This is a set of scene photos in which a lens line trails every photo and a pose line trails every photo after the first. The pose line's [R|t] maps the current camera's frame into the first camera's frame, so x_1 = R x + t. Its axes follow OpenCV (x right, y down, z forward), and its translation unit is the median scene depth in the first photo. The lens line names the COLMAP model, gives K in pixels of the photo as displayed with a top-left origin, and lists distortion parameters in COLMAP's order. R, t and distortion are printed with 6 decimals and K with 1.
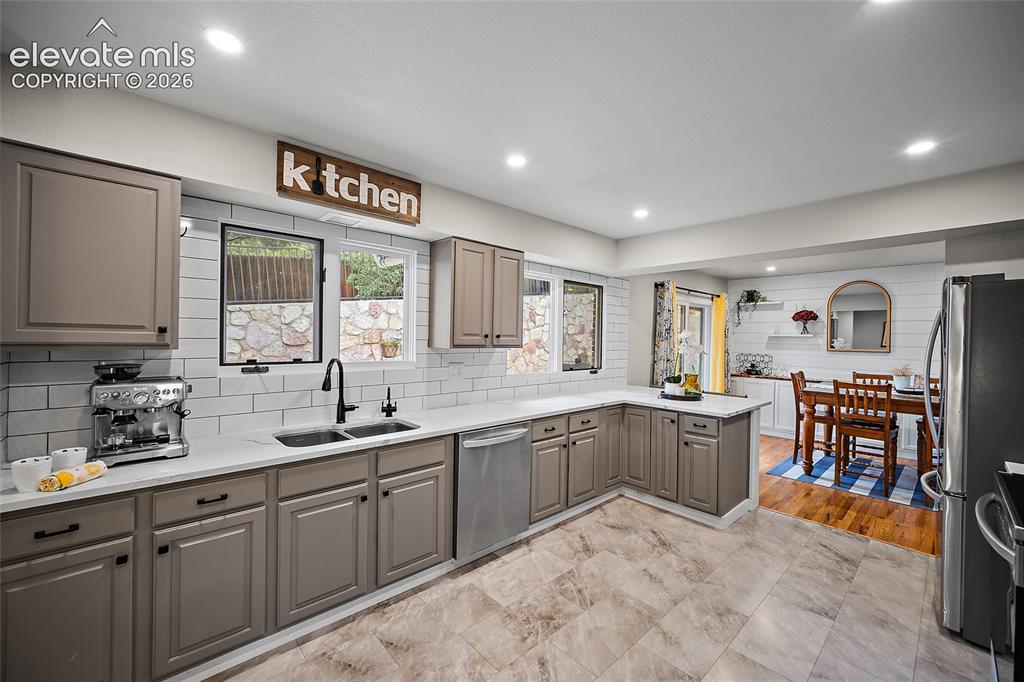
lens RADIAL K [[408.6, 0, 511.4], [0, 408.6, 341.4], [0, 0, 1]] dist [0.000397, 0.000360]
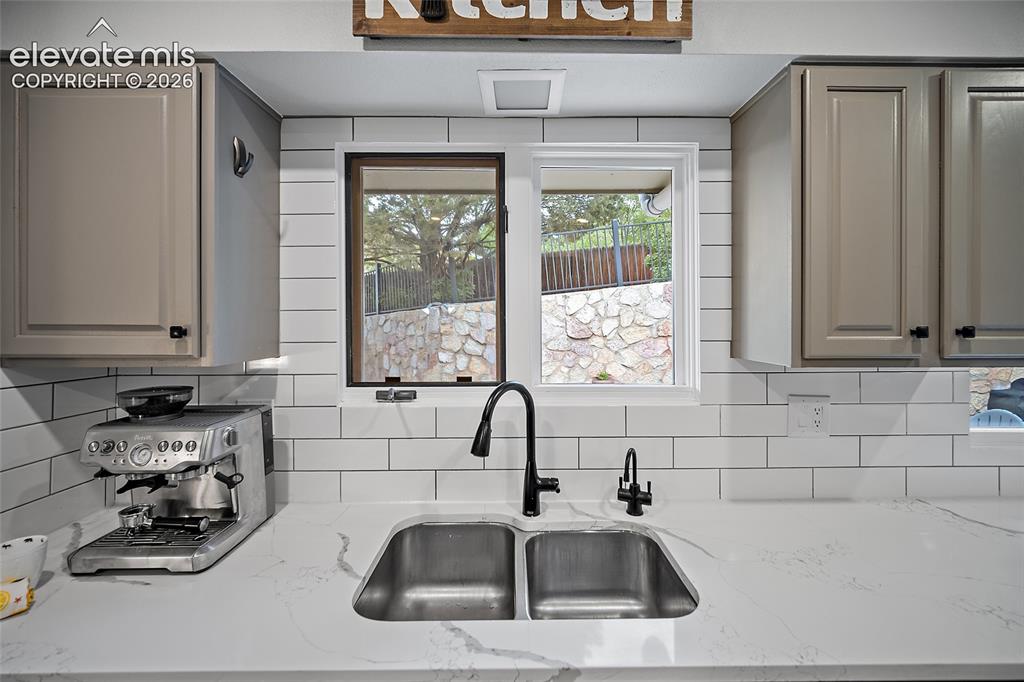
lens RADIAL K [[408.6, 0, 517.7], [0, 408.6, 321.2], [0, 0, 1]] dist [0.000397, 0.000360]
pose [[0.748234, -0.021899, -0.663074, -0.090373], [0.007145, 0.999663, -0.024953, -0.016551], [0.663397, 0.013933, 0.748138, 0.559629]]
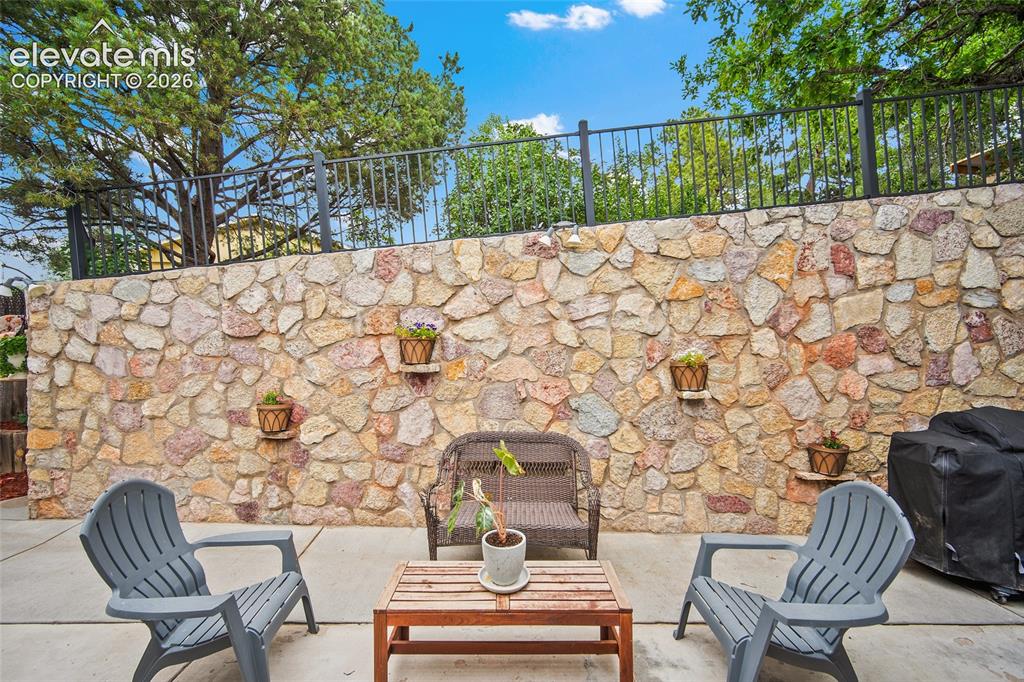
lens RADIAL K [[408.6, 0, 510.6], [0, 408.6, 335.0], [0, 0, 1]] dist [0.000397, 0.000360]
pose [[0.742277, -0.007611, -0.670050, 0.254205], [-0.005054, 0.999843, -0.016956, 0.031662], [0.670074, 0.015972, 0.742122, 1.916073]]
